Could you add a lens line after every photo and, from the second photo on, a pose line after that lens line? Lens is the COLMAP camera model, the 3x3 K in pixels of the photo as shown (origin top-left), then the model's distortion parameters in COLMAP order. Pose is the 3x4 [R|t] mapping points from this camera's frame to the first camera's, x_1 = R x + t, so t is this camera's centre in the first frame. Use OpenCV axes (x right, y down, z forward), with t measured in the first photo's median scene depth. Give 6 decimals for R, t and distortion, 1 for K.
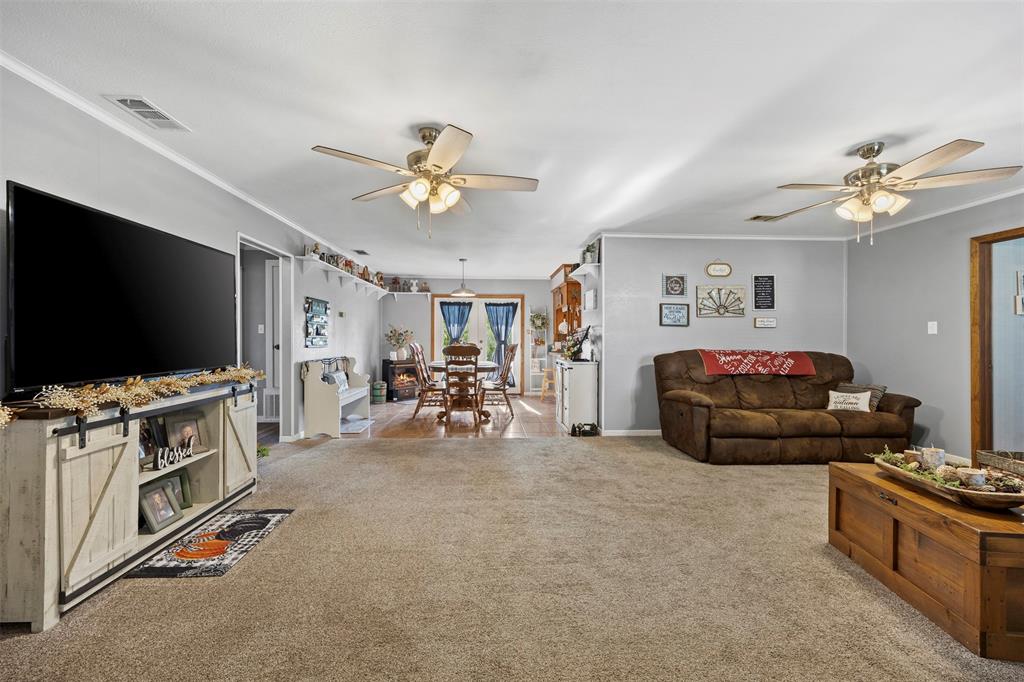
lens RADIAL K [[404.4, 0, 508.0], [0, 404.4, 341.2], [0, 0, 1]] dist [-0.006665, -0.000028]
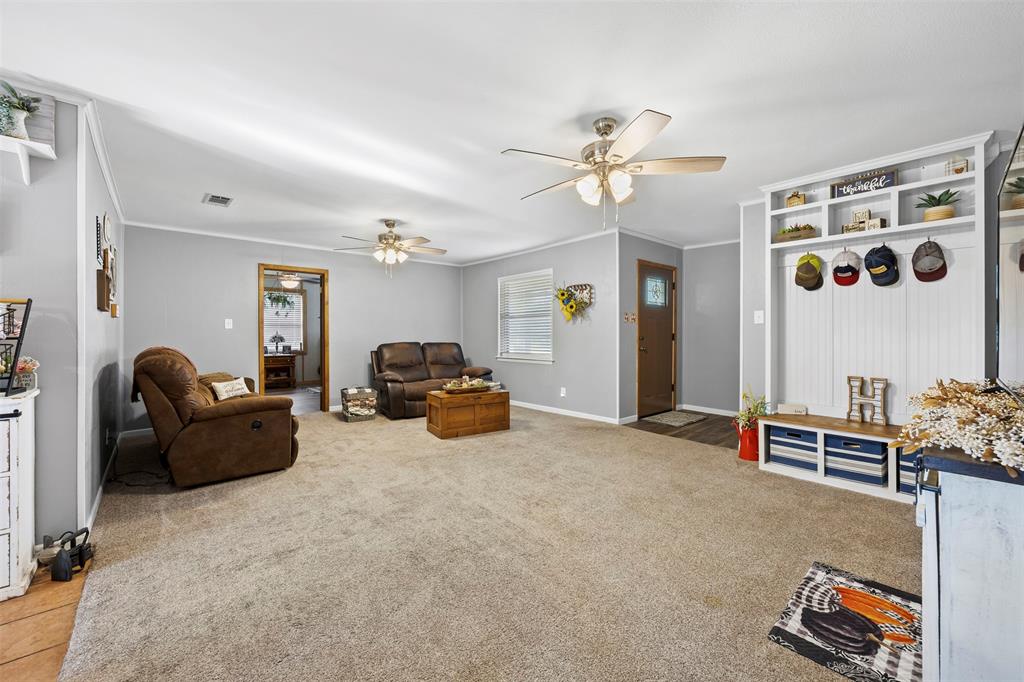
lens RADIAL K [[399.1, 0, 509.8], [0, 399.1, 331.9], [0, 0, 1]] dist [-0.008086, -0.000070]
pose [[-0.623770, -0.000030, 0.781608, -0.449873], [0.002785, 0.999994, 0.002261, -0.006205], [-0.781603, 0.003587, -0.623766, 0.993065]]
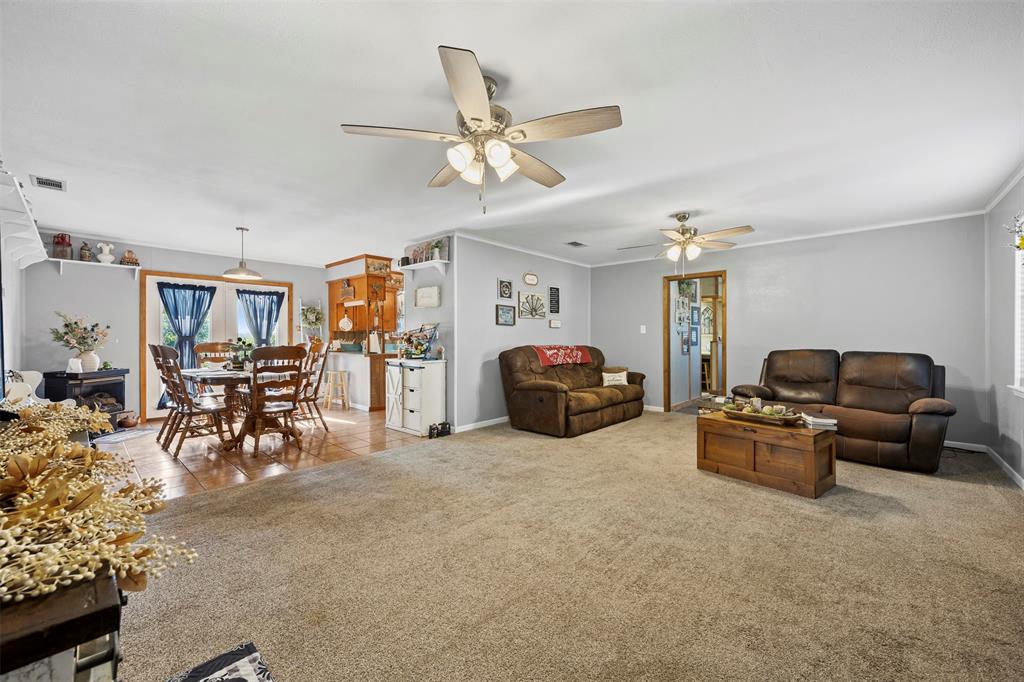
lens RADIAL K [[397.4, 0, 510.5], [0, 397.4, 341.3], [0, 0, 1]] dist [-0.007720, 0.000136]
pose [[0.712396, -0.010118, 0.701705, -0.399042], [0.005496, 0.999946, 0.008838, -0.002248], [-0.701756, -0.002439, 0.712413, 0.217867]]
